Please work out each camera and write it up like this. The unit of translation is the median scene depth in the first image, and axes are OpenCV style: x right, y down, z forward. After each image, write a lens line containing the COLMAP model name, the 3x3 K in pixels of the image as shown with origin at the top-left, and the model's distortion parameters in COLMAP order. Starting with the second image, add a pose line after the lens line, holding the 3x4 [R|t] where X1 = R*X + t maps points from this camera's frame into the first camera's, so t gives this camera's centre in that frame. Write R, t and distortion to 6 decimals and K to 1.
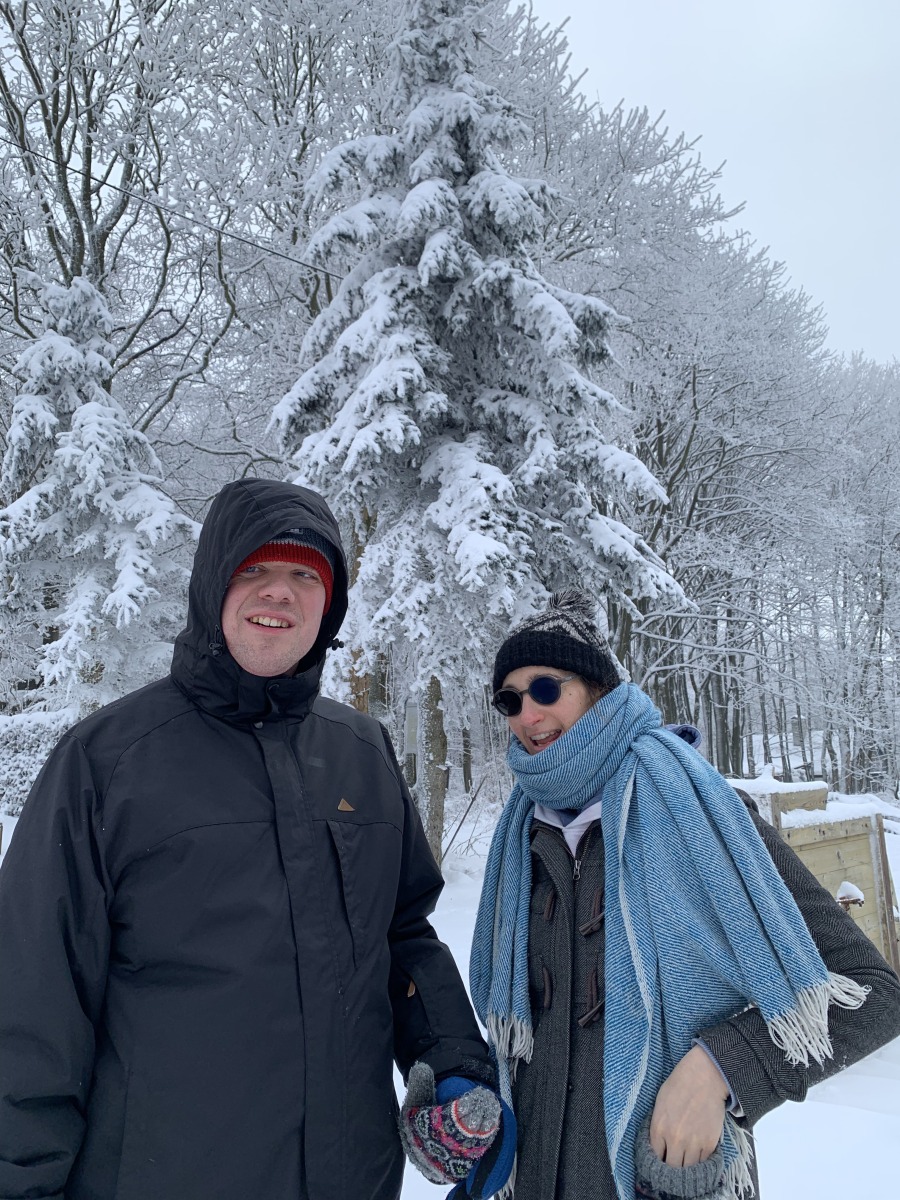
lens RADIAL K [[913.7, 0, 446.4], [0, 913.7, 607.2], [0, 0, 1]] dist [0.023891, -0.024917]
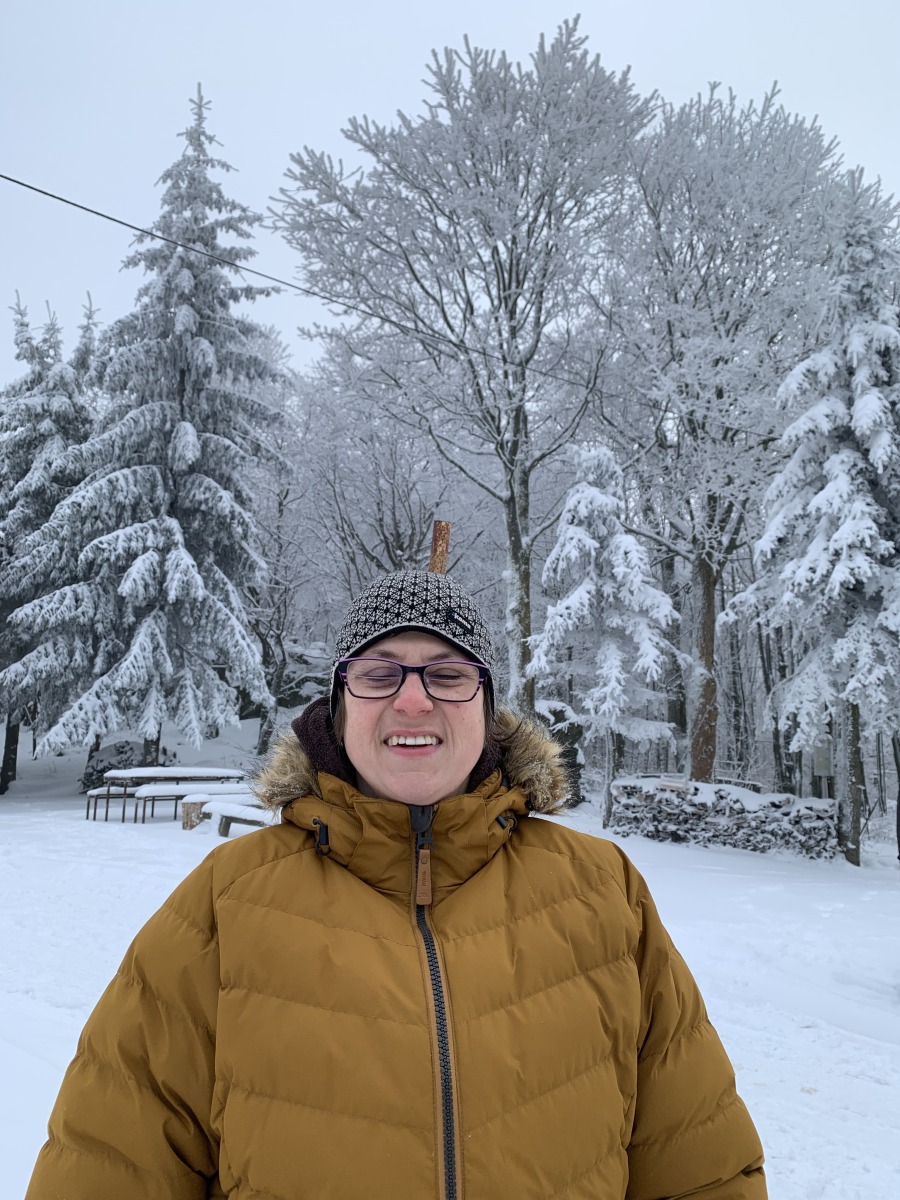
lens RADIAL K [[913.7, 0, 453.4], [0, 913.7, 592.0], [0, 0, 1]] dist [0.023891, -0.024917]
pose [[0.975108, 0.020278, -0.220801, -0.359239], [-0.027730, 0.999144, -0.030701, -0.077498], [0.219990, 0.036059, 0.974836, -0.624532]]
